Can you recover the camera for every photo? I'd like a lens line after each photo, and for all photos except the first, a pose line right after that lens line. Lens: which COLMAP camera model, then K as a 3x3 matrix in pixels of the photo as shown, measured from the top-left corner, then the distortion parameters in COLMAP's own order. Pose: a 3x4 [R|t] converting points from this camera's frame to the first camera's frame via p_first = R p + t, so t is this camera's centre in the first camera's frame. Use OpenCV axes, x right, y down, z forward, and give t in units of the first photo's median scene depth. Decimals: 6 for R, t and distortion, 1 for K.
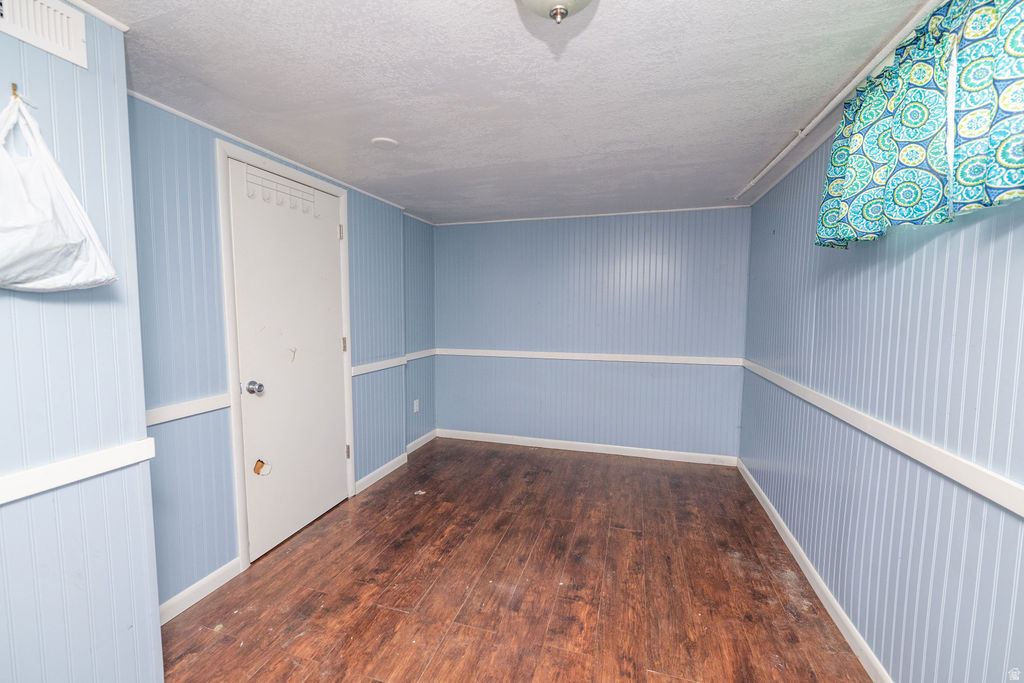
lens RADIAL K [[404.1, 0, 514.3], [0, 404.1, 337.9], [0, 0, 1]] dist [0.001057, -0.000122]
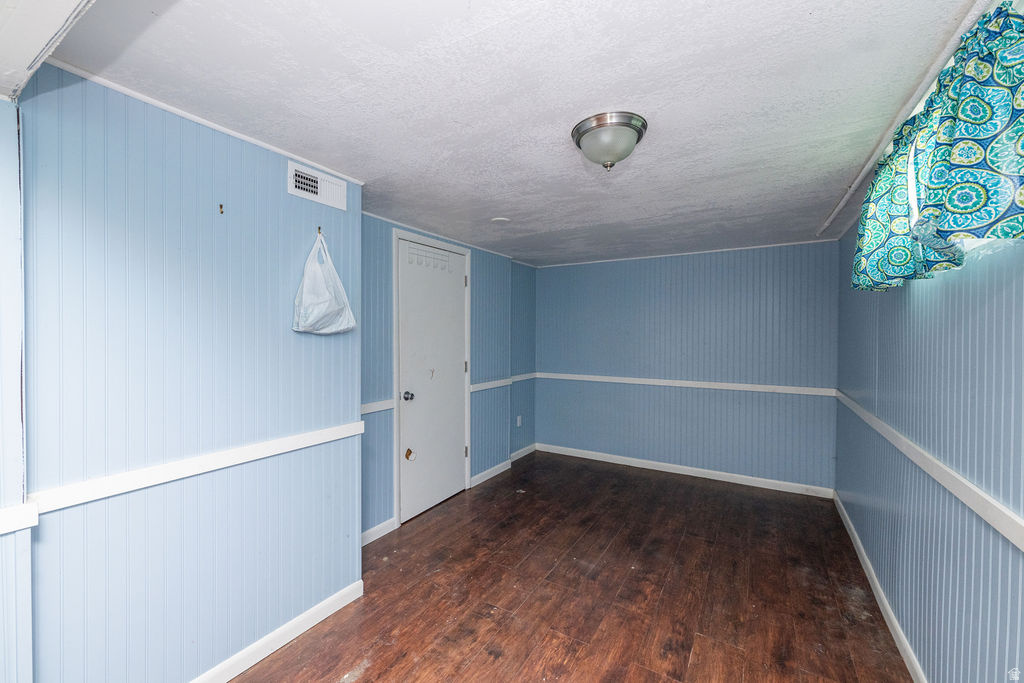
lens RADIAL K [[404.1, 0, 514.3], [0, 404.1, 337.9], [0, 0, 1]] dist [0.001057, -0.000122]
pose [[0.968267, 0.001684, -0.249912, 0.068837], [-0.017776, 0.997909, -0.062148, 0.001105], [0.249284, 0.064618, 0.966272, -0.287237]]
